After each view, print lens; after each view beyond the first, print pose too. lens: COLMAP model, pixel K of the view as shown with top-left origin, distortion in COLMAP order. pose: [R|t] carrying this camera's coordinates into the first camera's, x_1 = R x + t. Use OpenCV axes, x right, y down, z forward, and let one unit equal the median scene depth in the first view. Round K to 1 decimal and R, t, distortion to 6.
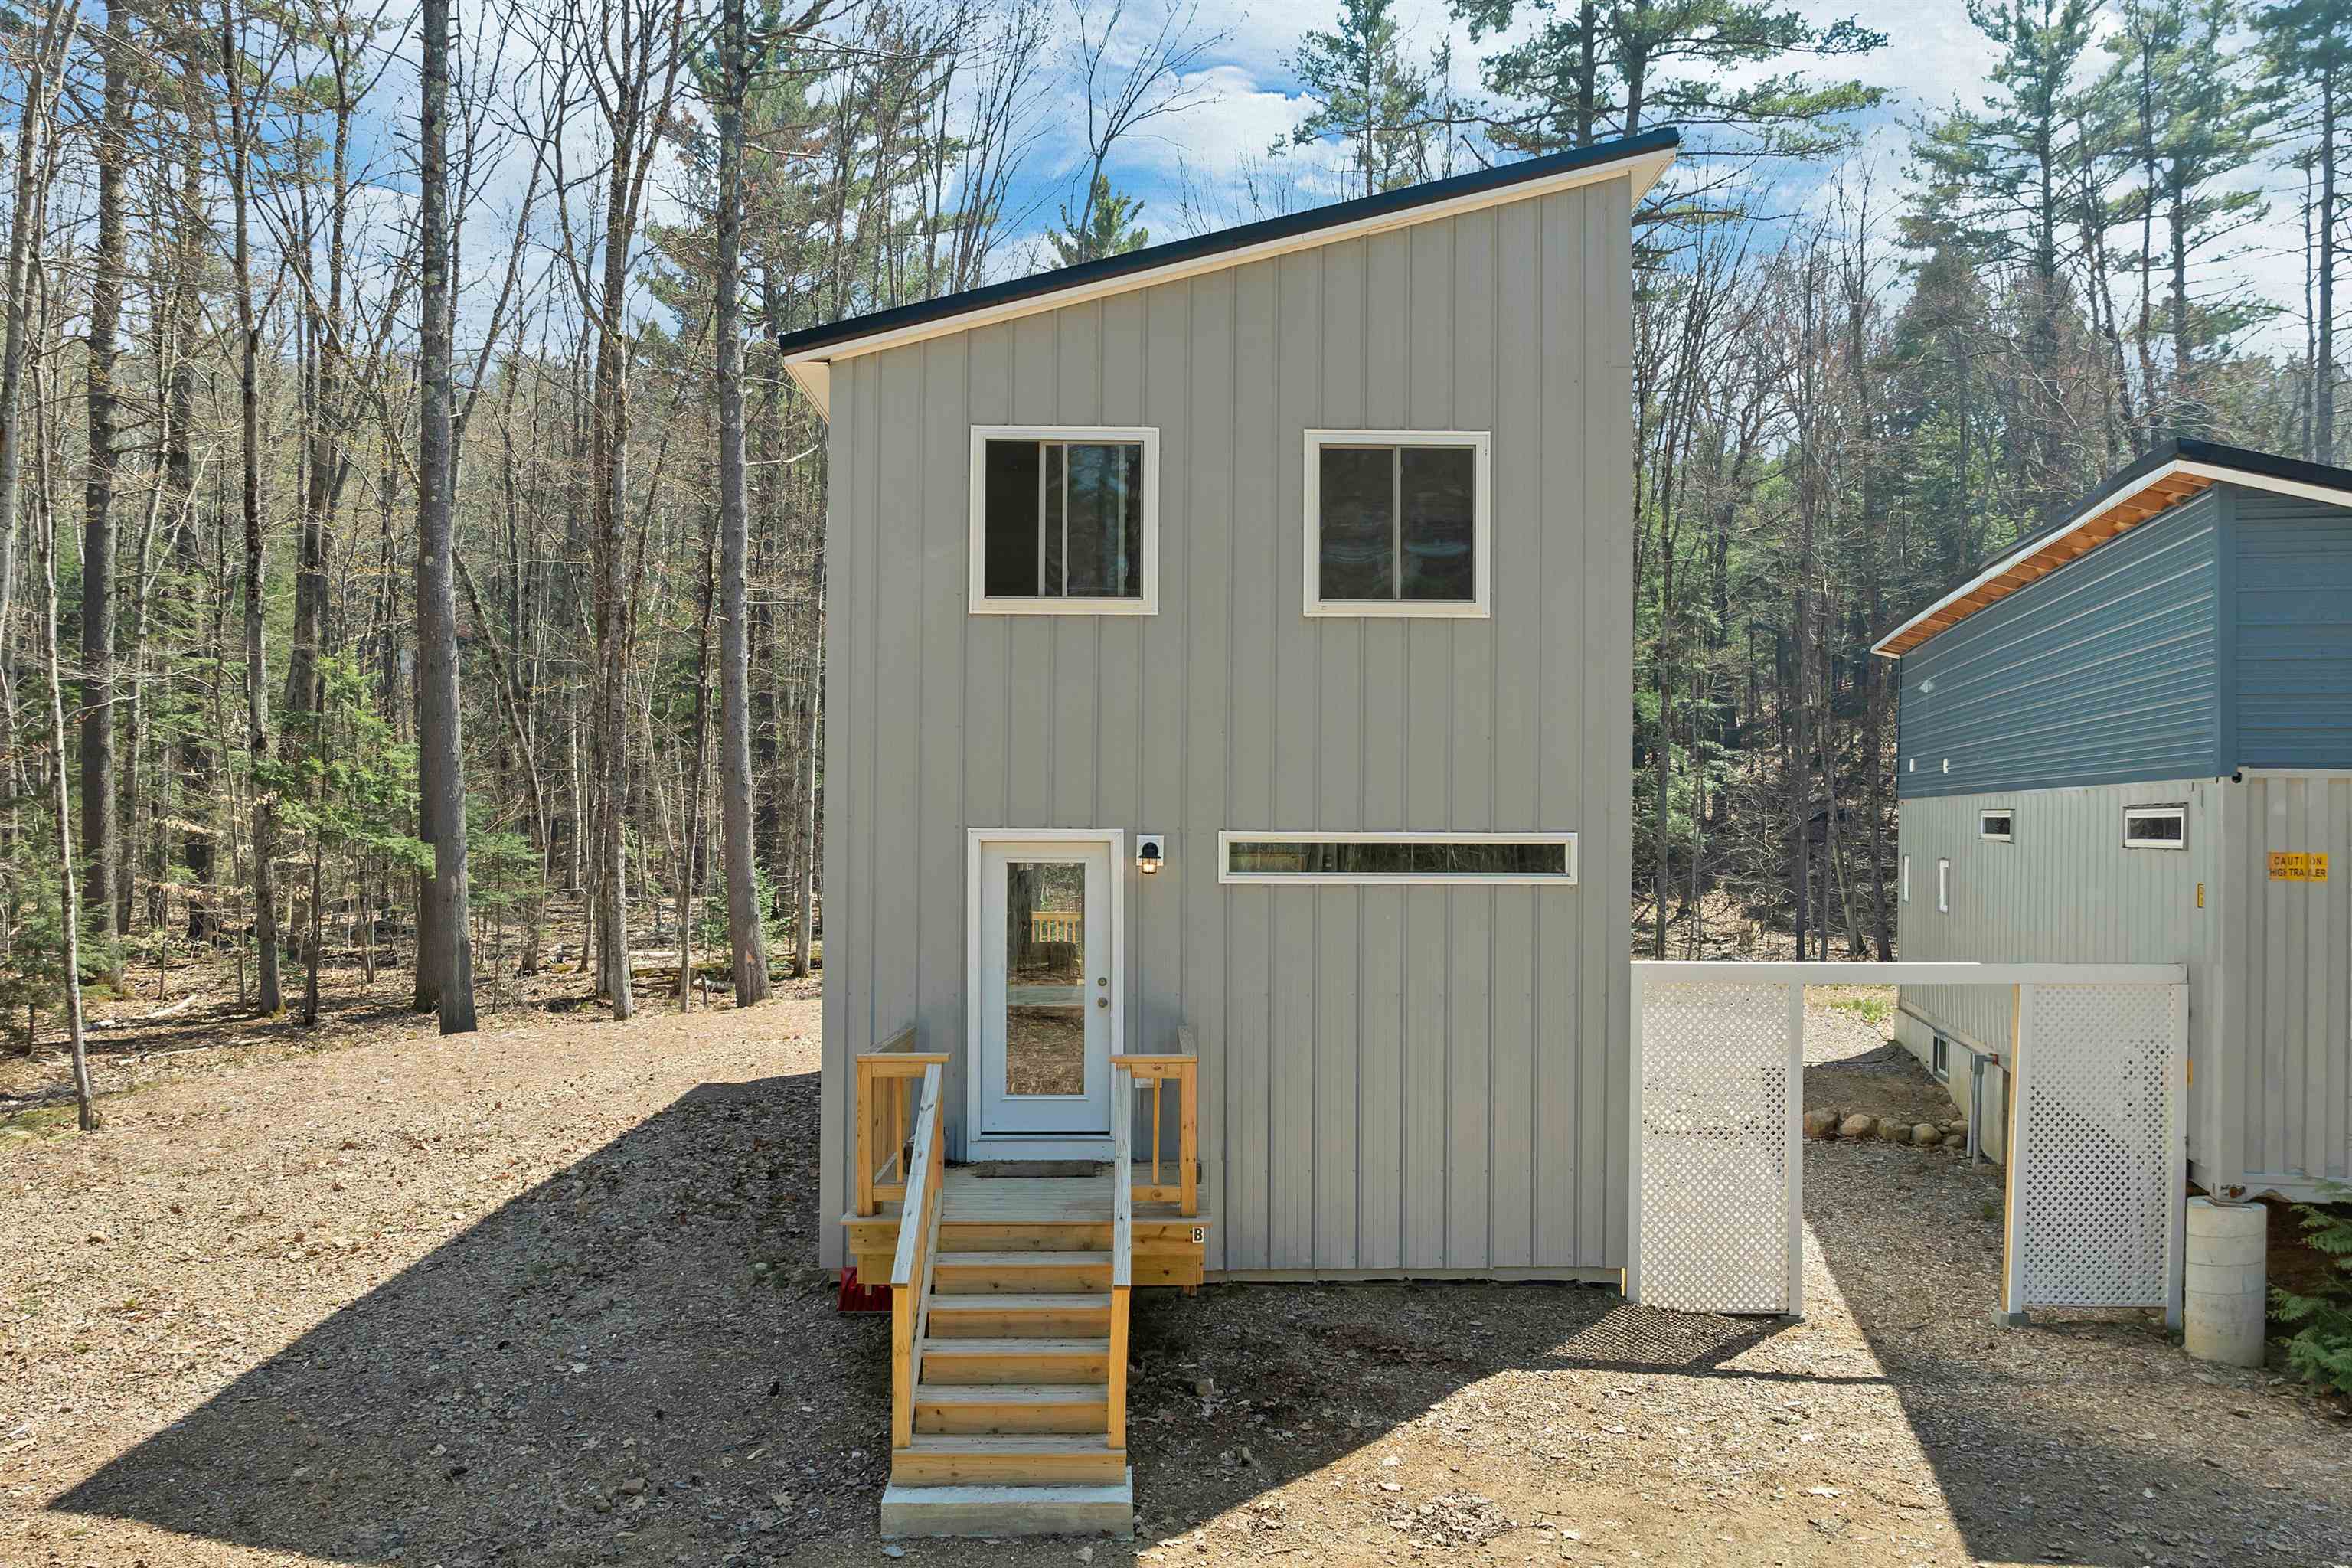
lens RADIAL K [[1702.5, 0, 1187.9], [0, 1702.5, 805.1], [0, 0, 1]] dist [-0.057643, 0.040045]
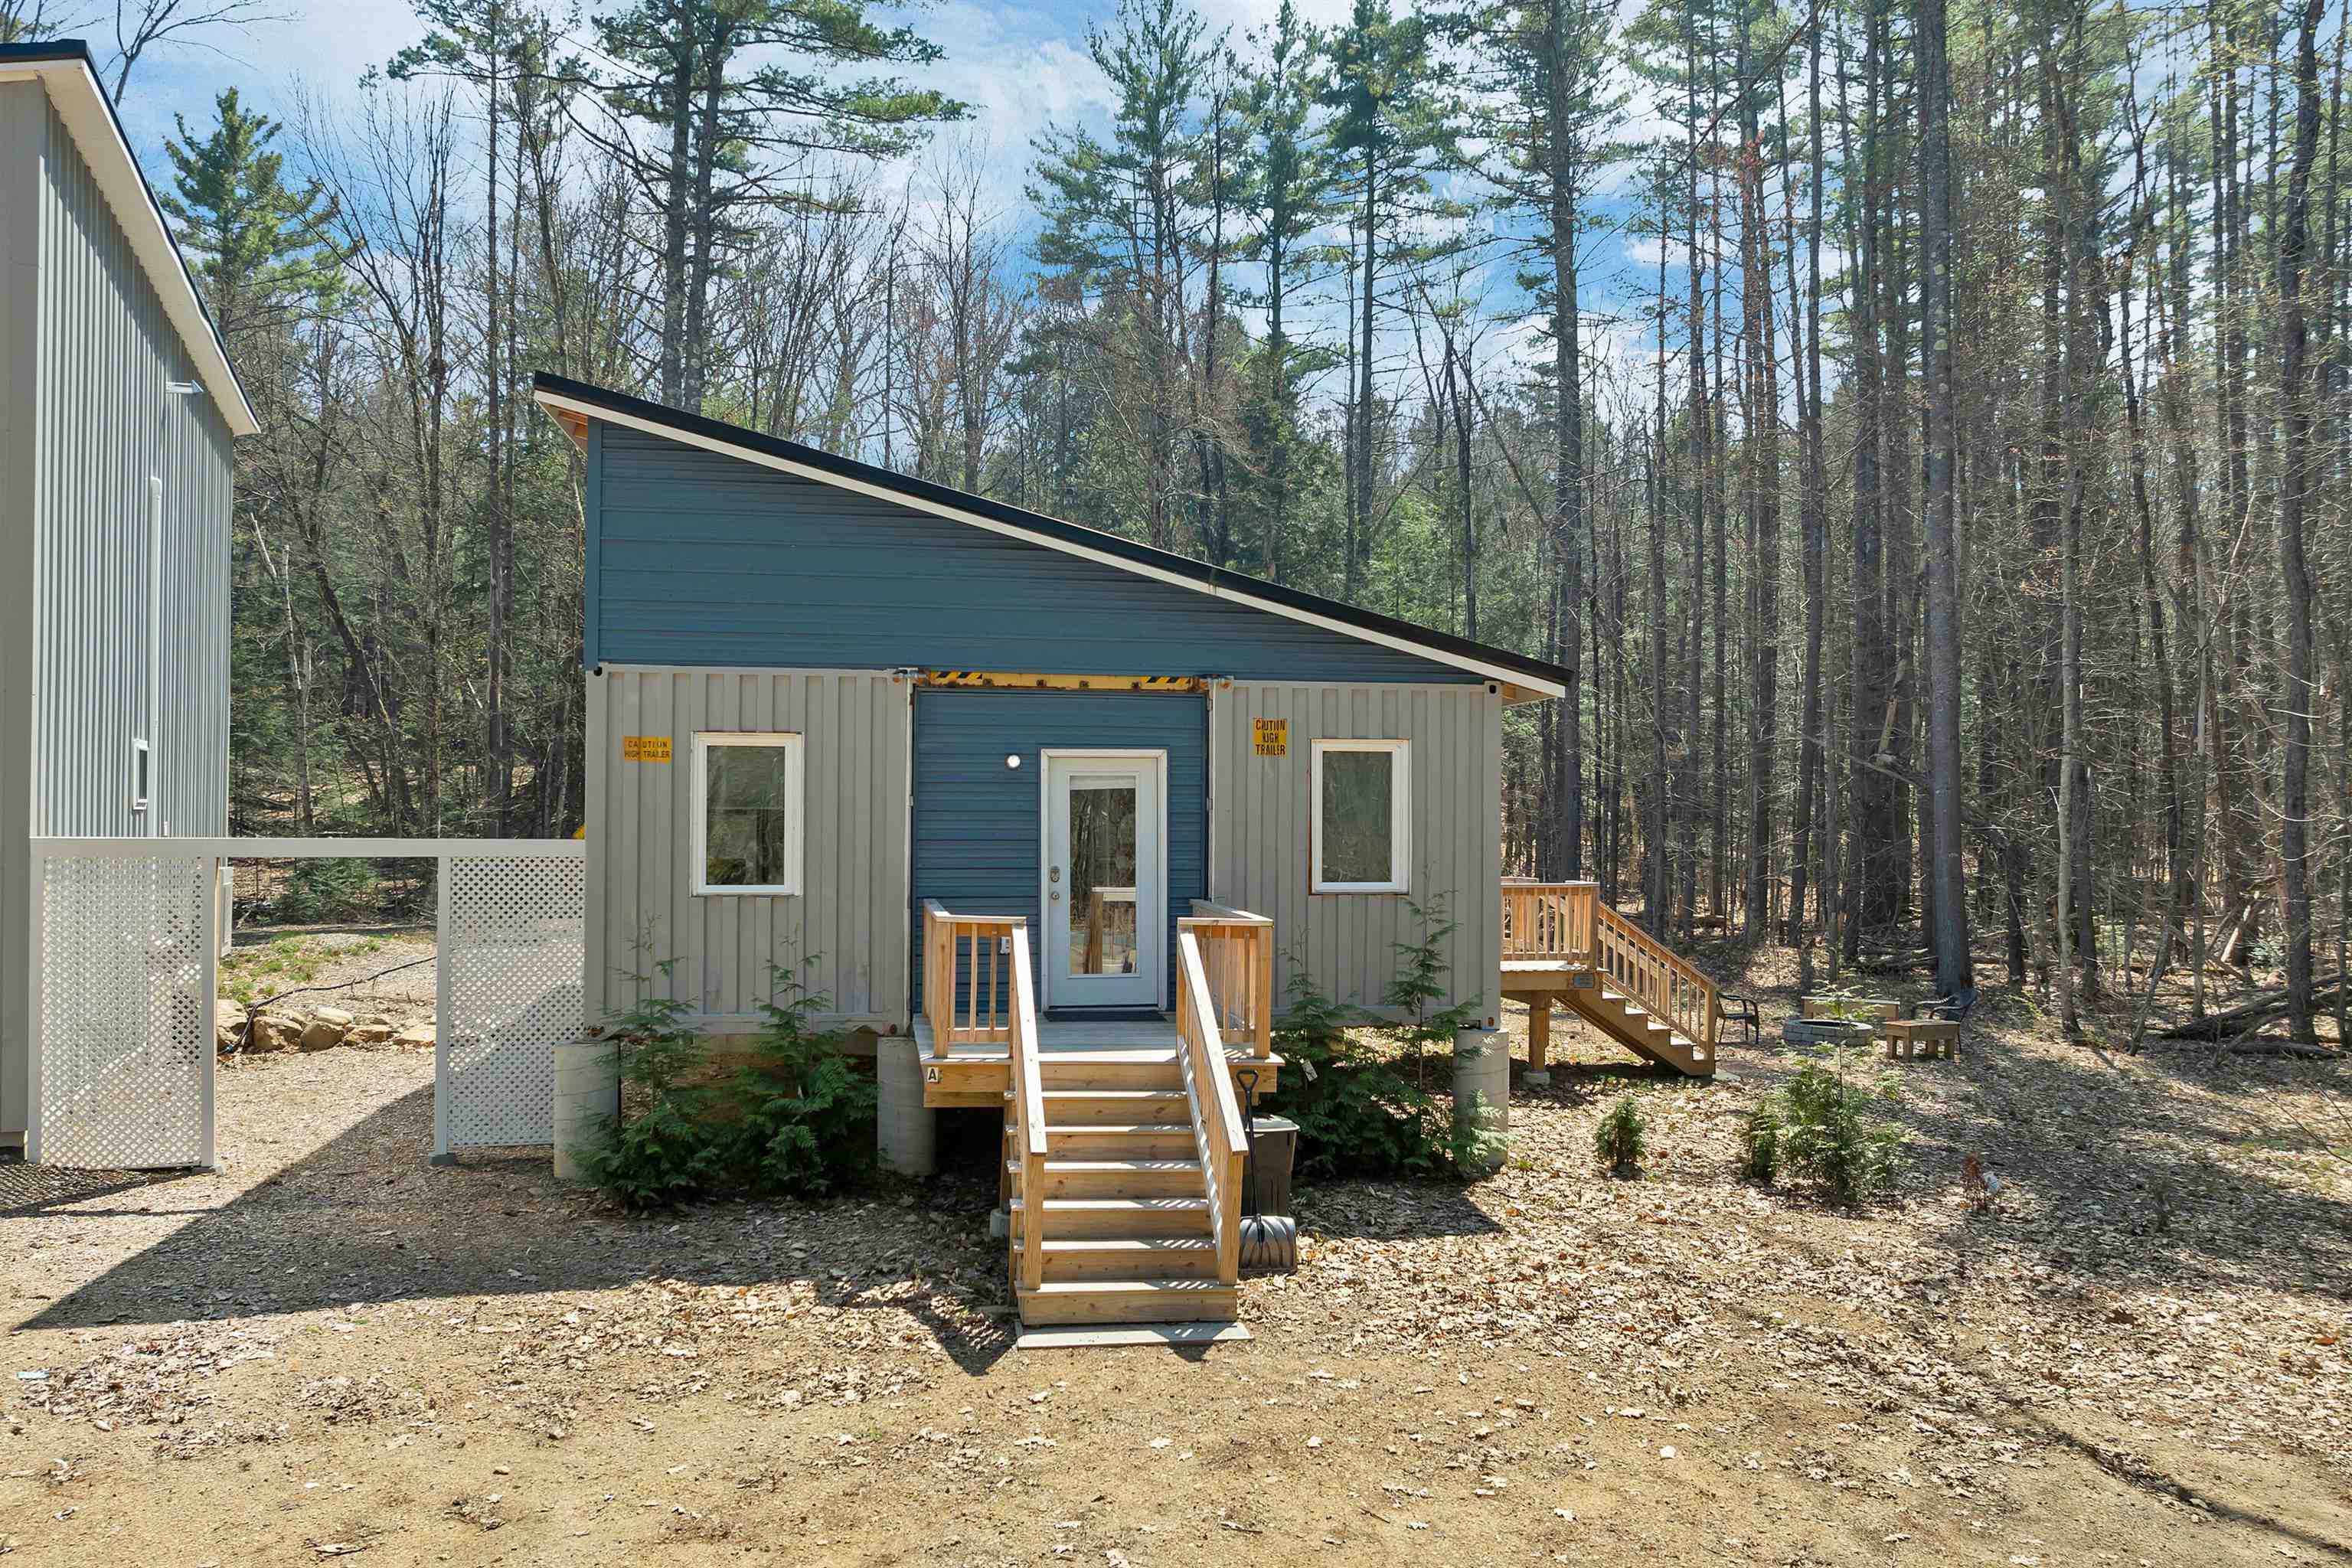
lens RADIAL K [[1699.2, 0, 1180.6], [0, 1699.2, 819.1], [0, 0, 1]] dist [-0.056189, 0.028981]
pose [[0.928325, 0.003135, 0.371757, 0.538499], [-0.007597, 0.999916, 0.010537, 0.066137], [-0.371693, -0.012606, 0.928270, -0.211744]]
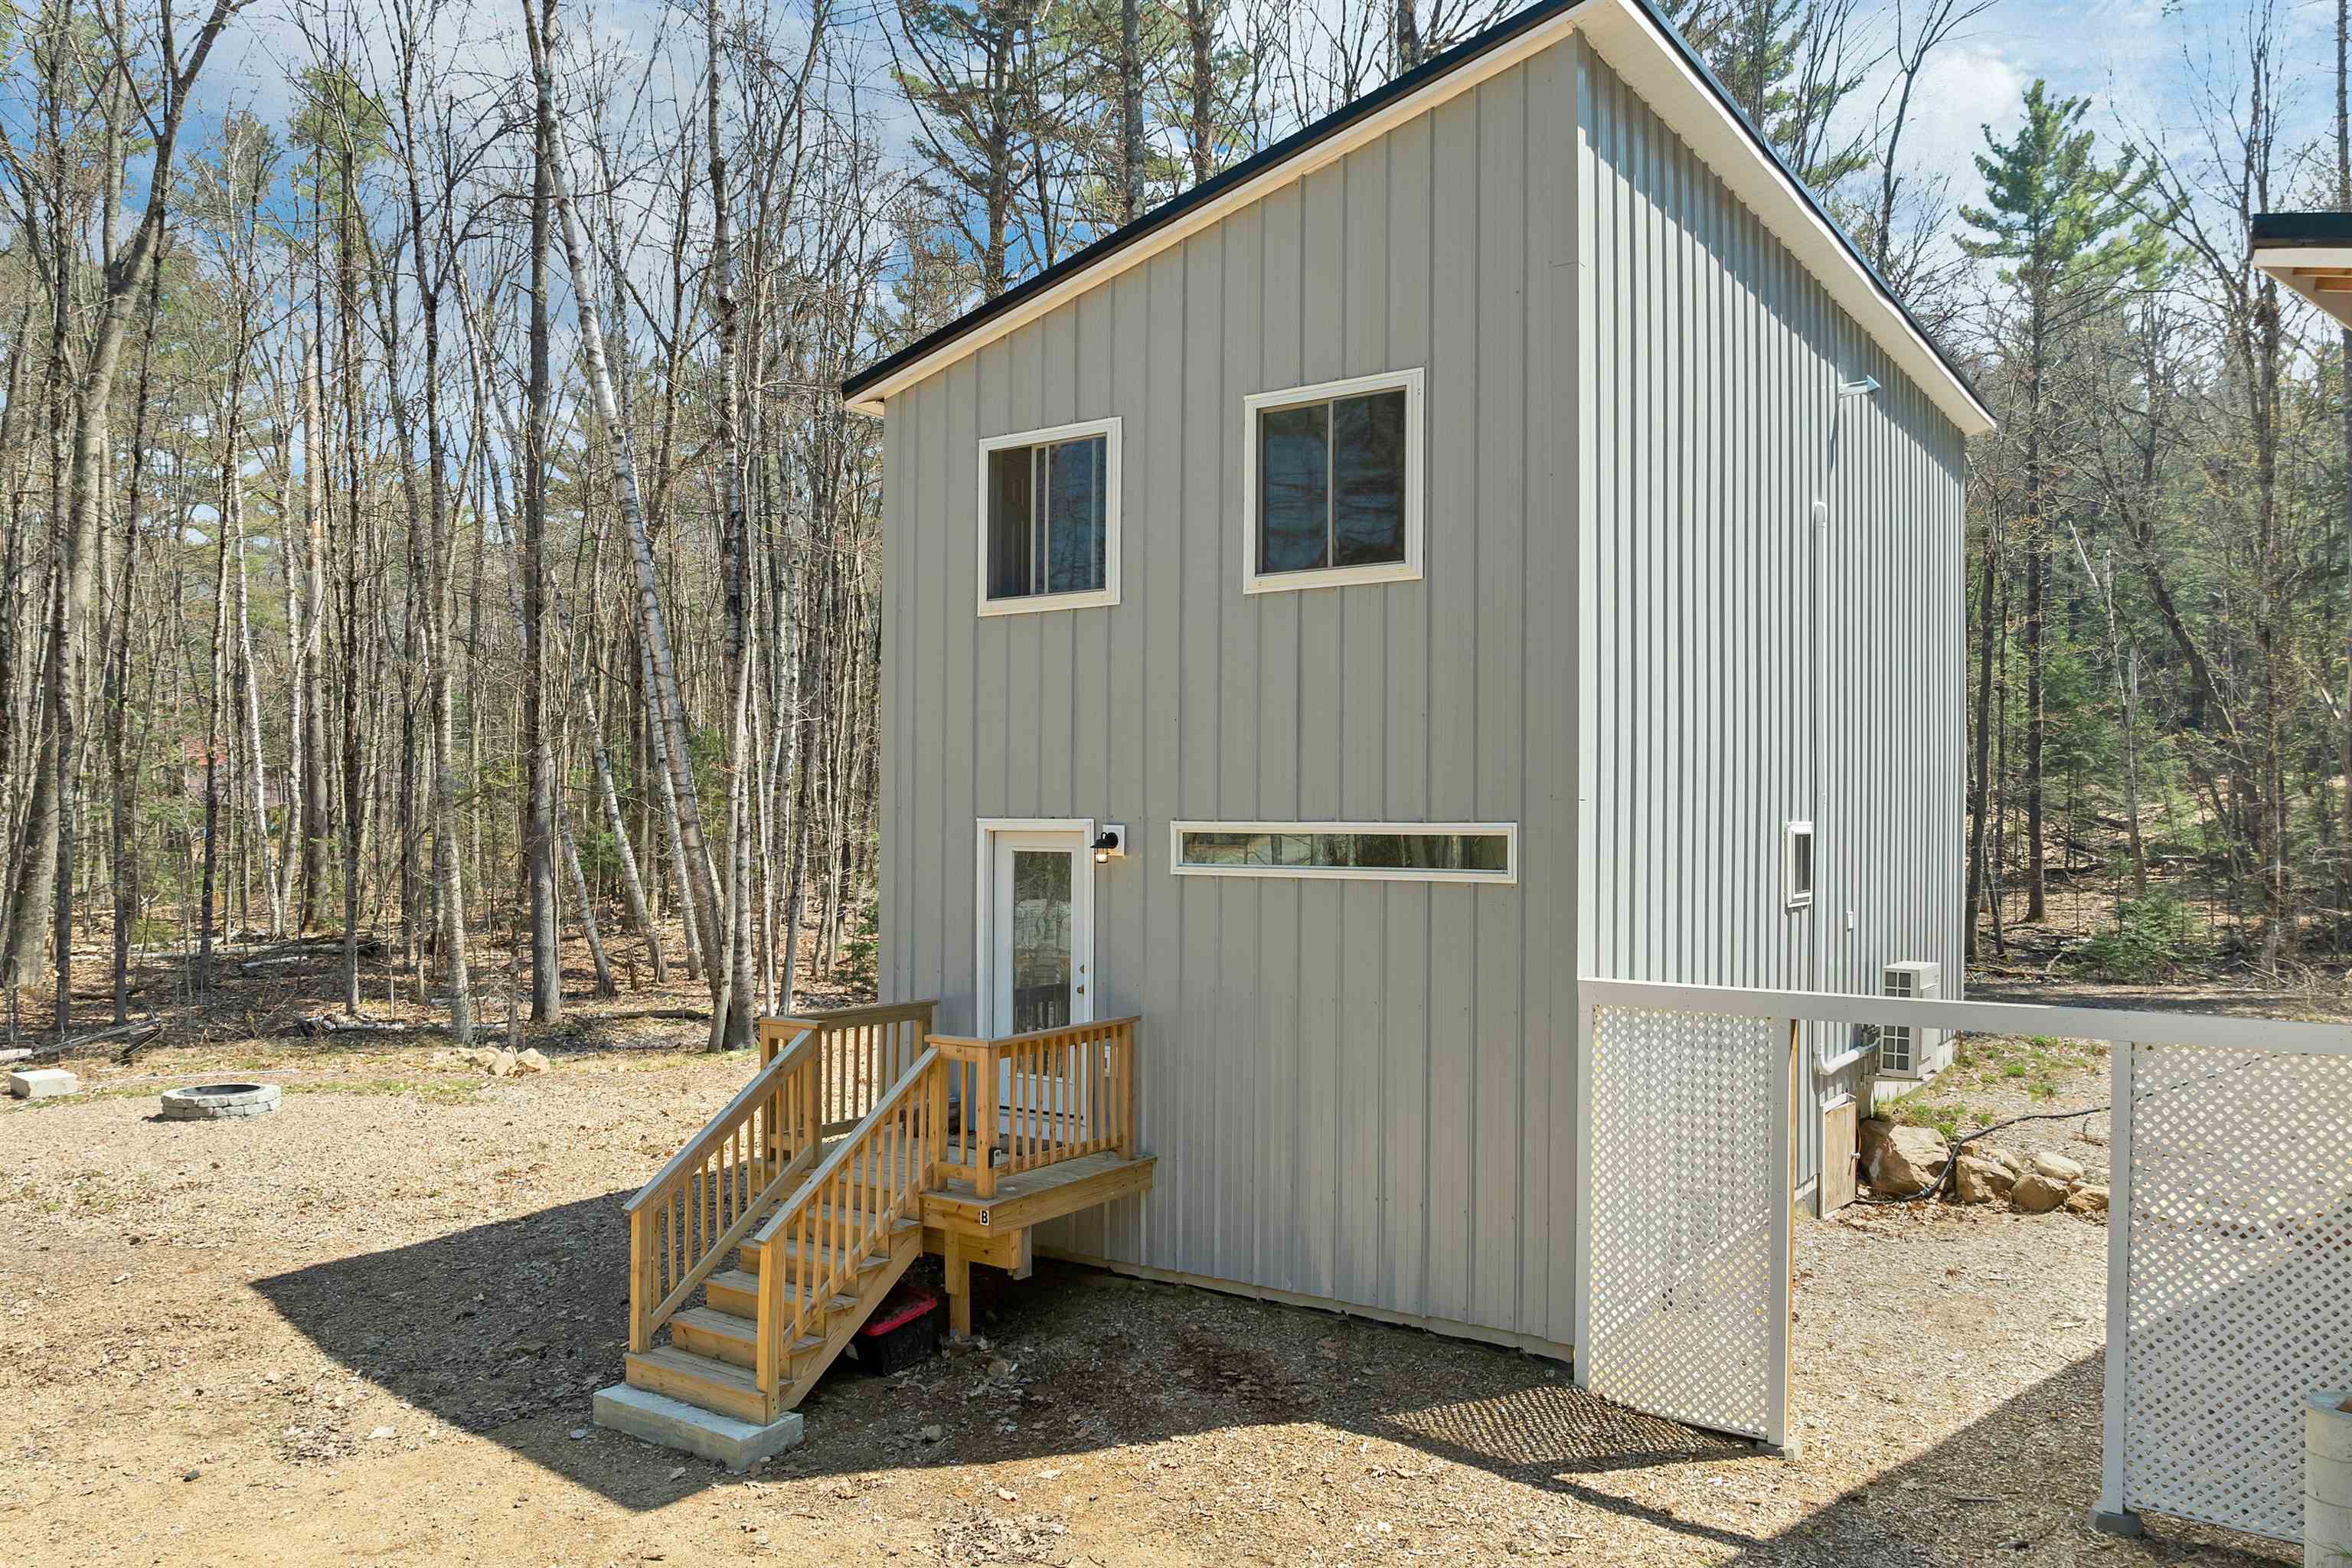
lens RADIAL K [[1702.5, 0, 1187.9], [0, 1702.5, 805.1], [0, 0, 1]] dist [-0.057643, 0.040045]
pose [[0.806638, -0.005879, -0.591016, 0.600036], [0.007094, 0.999975, -0.000264, 0.006436], [0.591003, -0.003980, 0.806660, 0.216091]]
